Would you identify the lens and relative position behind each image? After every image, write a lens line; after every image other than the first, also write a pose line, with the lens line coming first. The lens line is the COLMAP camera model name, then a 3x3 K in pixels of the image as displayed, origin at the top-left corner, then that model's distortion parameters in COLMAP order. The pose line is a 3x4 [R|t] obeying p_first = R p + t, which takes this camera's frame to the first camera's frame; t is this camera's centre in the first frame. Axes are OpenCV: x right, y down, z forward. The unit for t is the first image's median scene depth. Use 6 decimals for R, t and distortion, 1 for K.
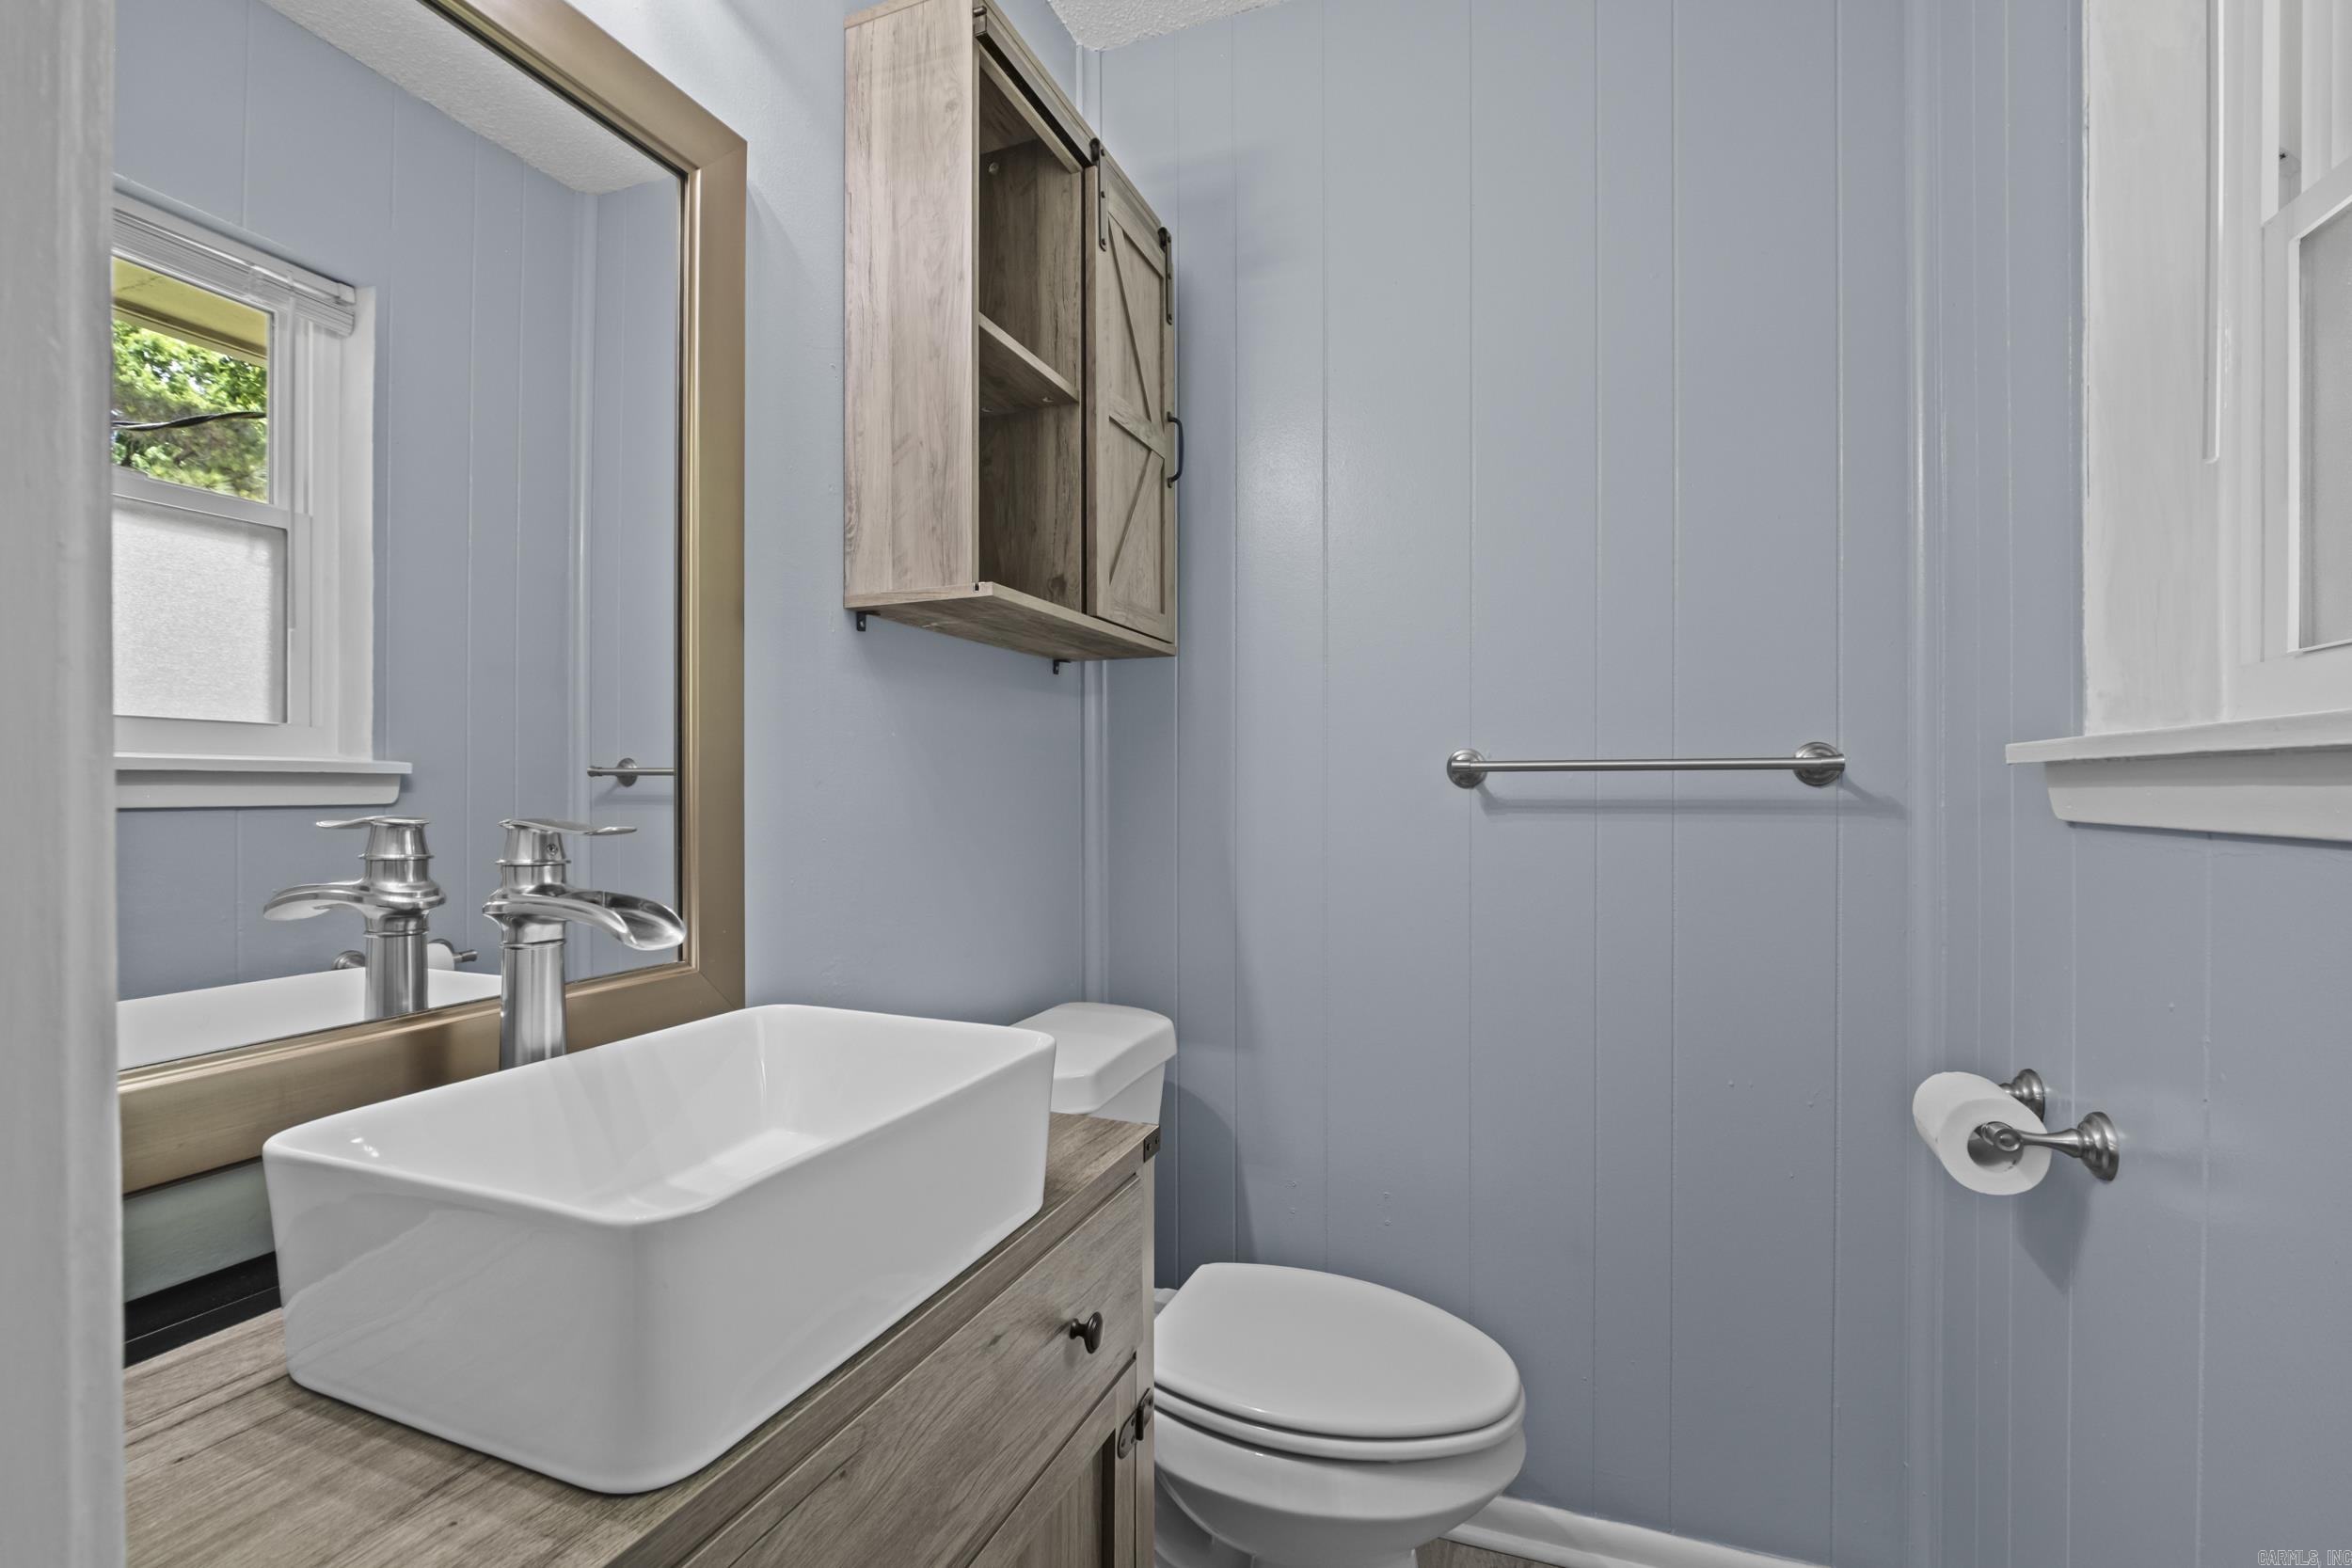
lens RADIAL K [[1026.8, 0, 1173.6], [0, 1026.8, 790.1], [0, 0, 1]] dist [-0.005972, 0.000038]
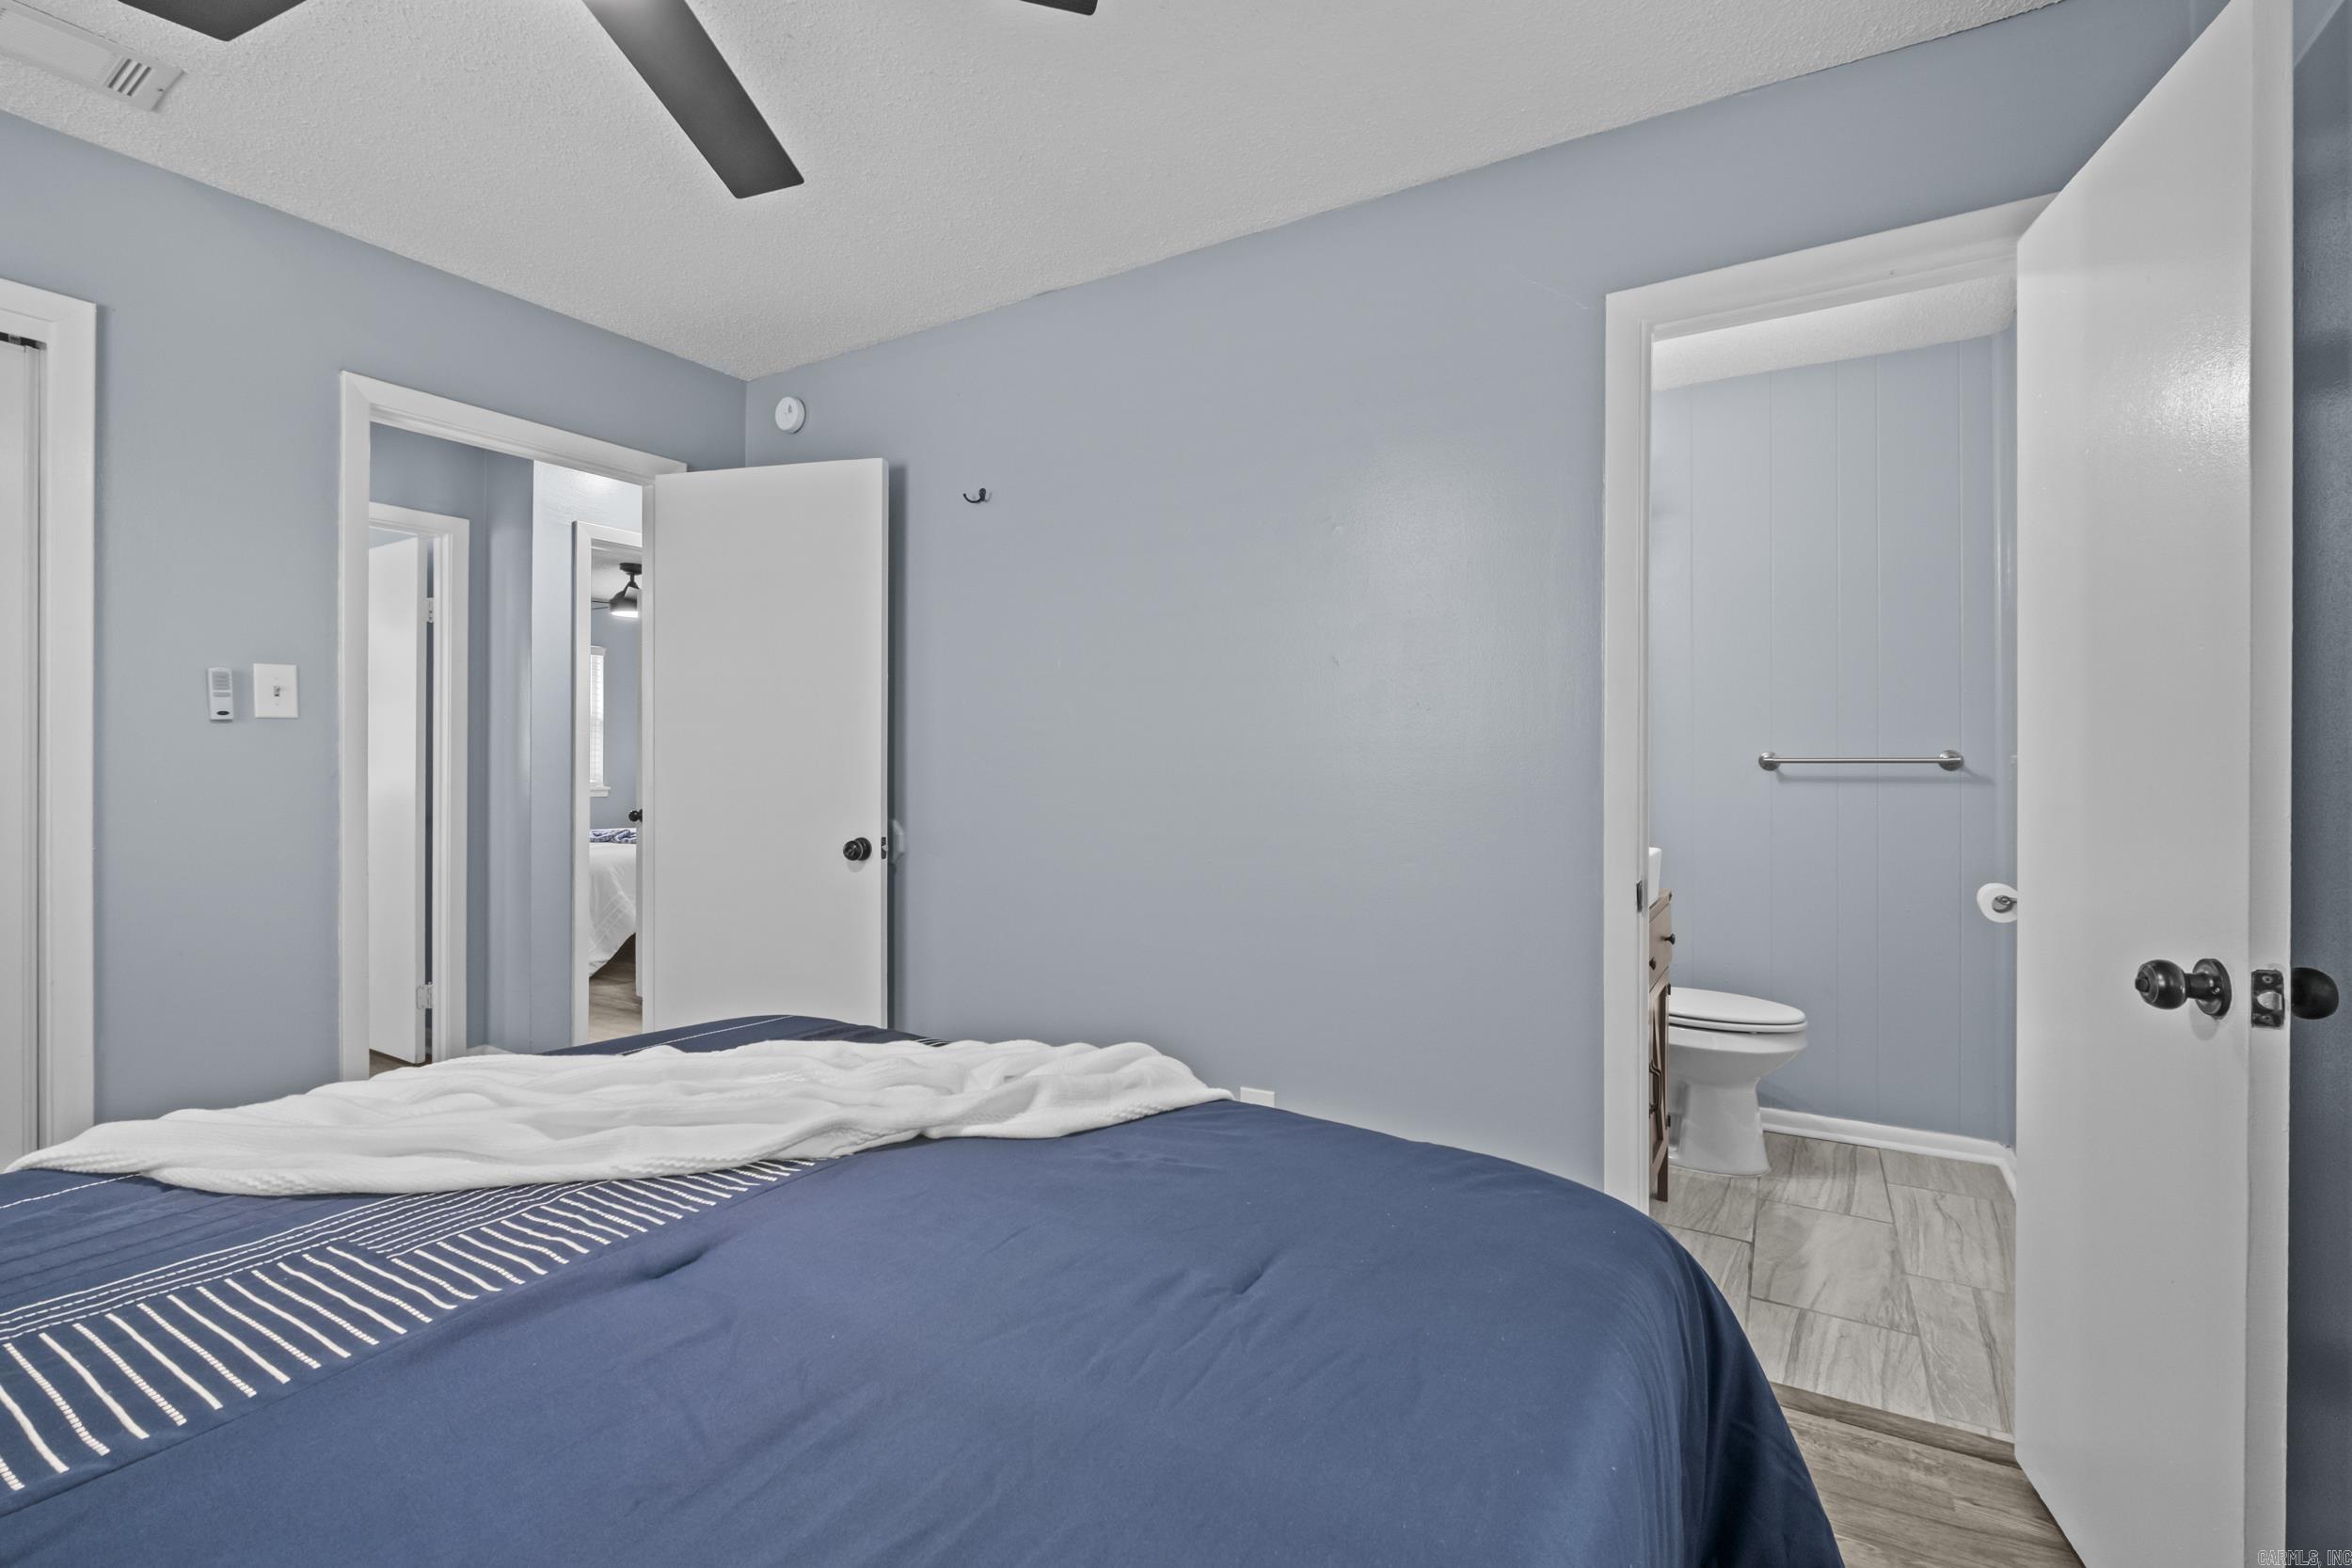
lens RADIAL K [[1026.8, 0, 1183.4], [0, 1026.8, 778.3], [0, 0, 1]] dist [-0.005972, 0.000038]
pose [[0.987158, 0.006175, -0.159629, -0.608736], [-0.005250, 0.999967, 0.006218, 0.007055], [0.159662, -0.005300, 0.987158, -1.356971]]
